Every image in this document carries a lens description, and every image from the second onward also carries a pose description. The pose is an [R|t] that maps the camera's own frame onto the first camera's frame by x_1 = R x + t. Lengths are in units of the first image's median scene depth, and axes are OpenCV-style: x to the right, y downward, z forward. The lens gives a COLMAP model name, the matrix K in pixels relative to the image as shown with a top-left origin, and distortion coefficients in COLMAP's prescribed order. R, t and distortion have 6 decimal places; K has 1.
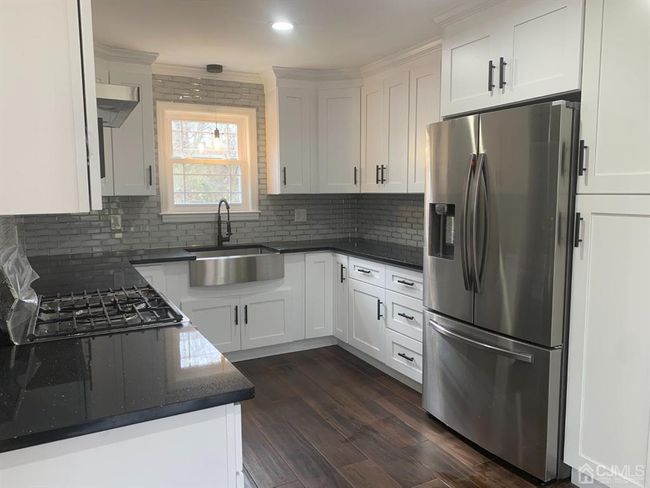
lens RADIAL K [[503.2, 0, 324.8], [0, 503.2, 243.2], [0, 0, 1]] dist [0.038724, -0.052803]
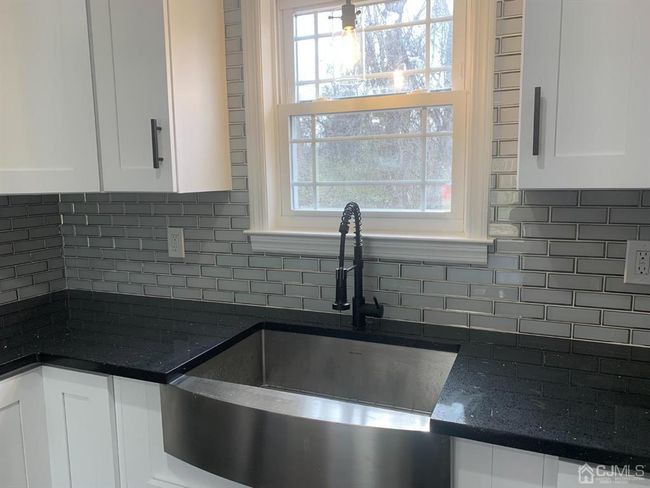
lens RADIAL K [[503.2, 0, 325.8], [0, 503.2, 246.0], [0, 0, 1]] dist [0.038724, -0.052803]
pose [[0.600723, 0.093954, -0.793917, 0.069979], [-0.074760, 0.995320, 0.061221, -0.071387], [0.795954, 0.022577, 0.604936, 0.714552]]
